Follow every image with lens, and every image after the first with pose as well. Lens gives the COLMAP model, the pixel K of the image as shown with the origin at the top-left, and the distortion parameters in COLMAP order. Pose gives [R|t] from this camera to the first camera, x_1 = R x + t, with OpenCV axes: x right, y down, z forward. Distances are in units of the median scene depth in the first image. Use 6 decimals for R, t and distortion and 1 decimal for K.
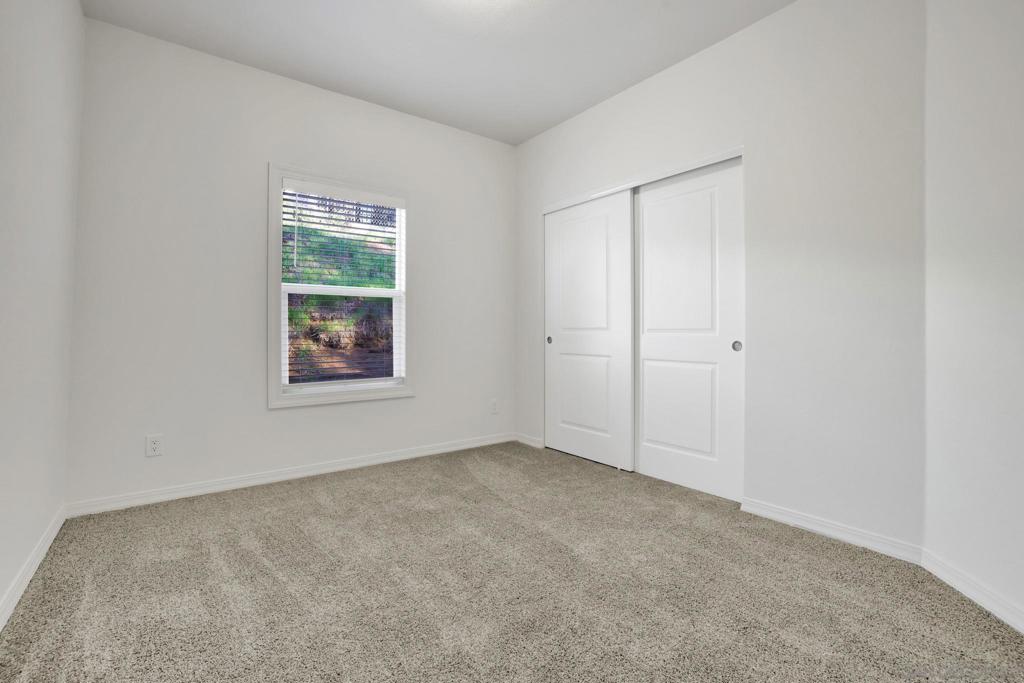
lens RADIAL K [[455.3, 0, 512.0], [0, 455.3, 341.5], [0, 0, 1]] dist [-0.056879, 0.025862]
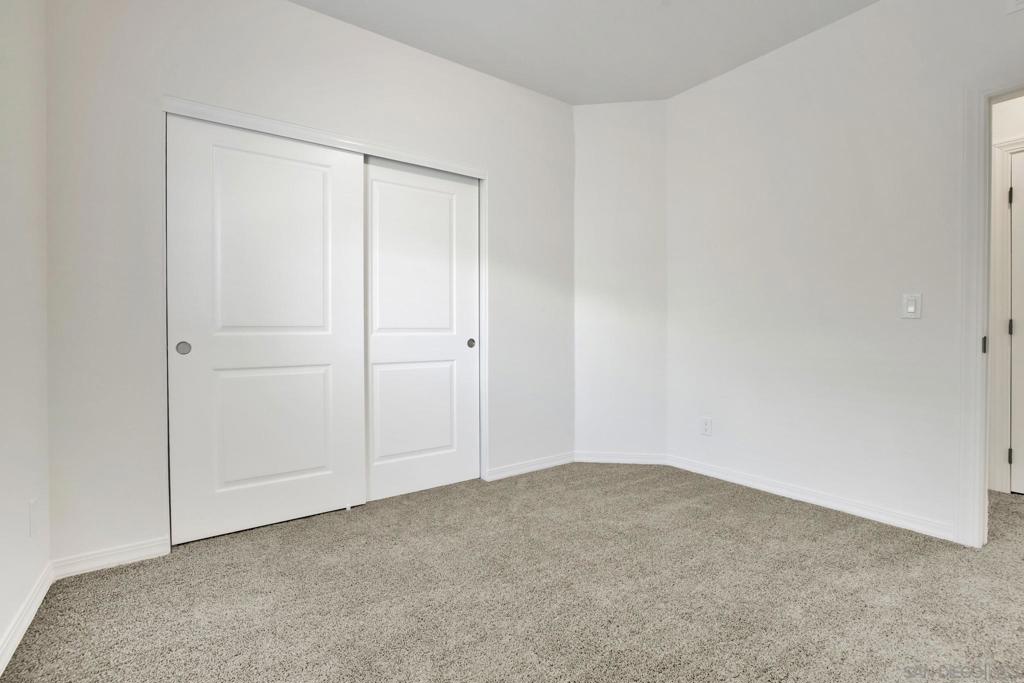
lens RADIAL K [[455.3, 0, 512.0], [0, 455.3, 341.5], [0, 0, 1]] dist [-0.056879, 0.025862]
pose [[0.029571, -0.028008, 0.999170, -0.547660], [0.022737, 0.999368, 0.027340, -0.020001], [-0.999304, 0.021910, 0.030189, 0.728978]]
